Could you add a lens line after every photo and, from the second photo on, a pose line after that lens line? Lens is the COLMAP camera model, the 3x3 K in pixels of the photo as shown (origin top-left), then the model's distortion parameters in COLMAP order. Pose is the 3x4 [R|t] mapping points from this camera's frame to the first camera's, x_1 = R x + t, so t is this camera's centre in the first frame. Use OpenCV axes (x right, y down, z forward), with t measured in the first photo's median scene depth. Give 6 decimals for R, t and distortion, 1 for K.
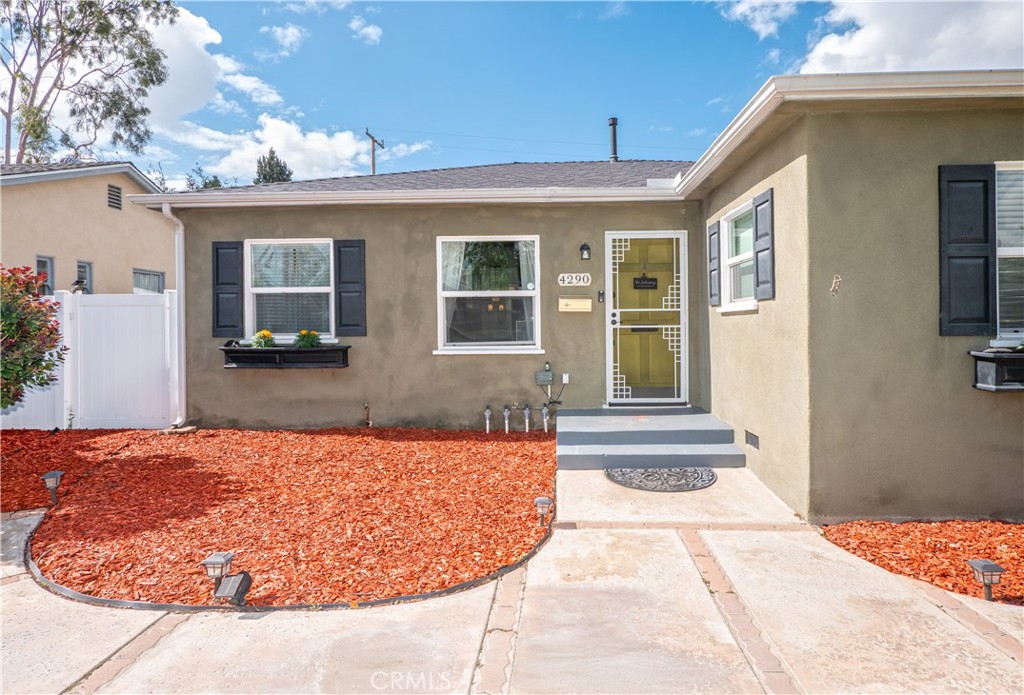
lens RADIAL K [[553.9, 0, 537.8], [0, 553.9, 322.6], [0, 0, 1]] dist [0.008624, 0.000986]
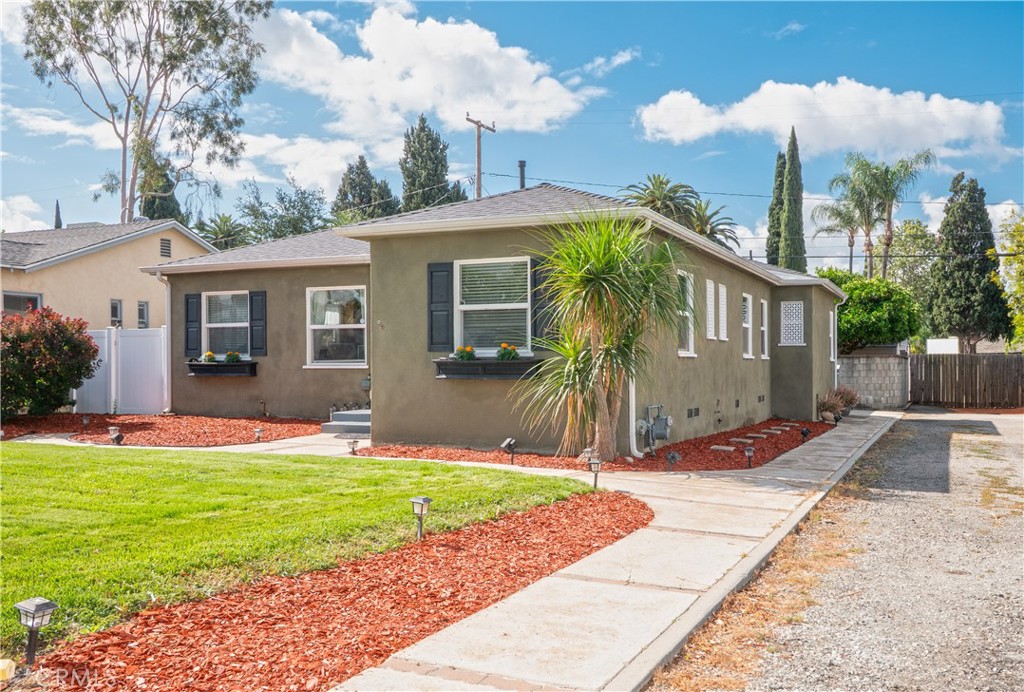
lens RADIAL K [[933.7, 0, 511.4], [0, 933.7, 350.5], [0, 0, 1]] dist [0.094227, 0.000000]
pose [[0.921882, 0.001049, -0.387469, 1.251752], [-0.003358, 0.999980, -0.005281, 0.021089], [0.387456, 0.006169, 0.921868, -1.052544]]
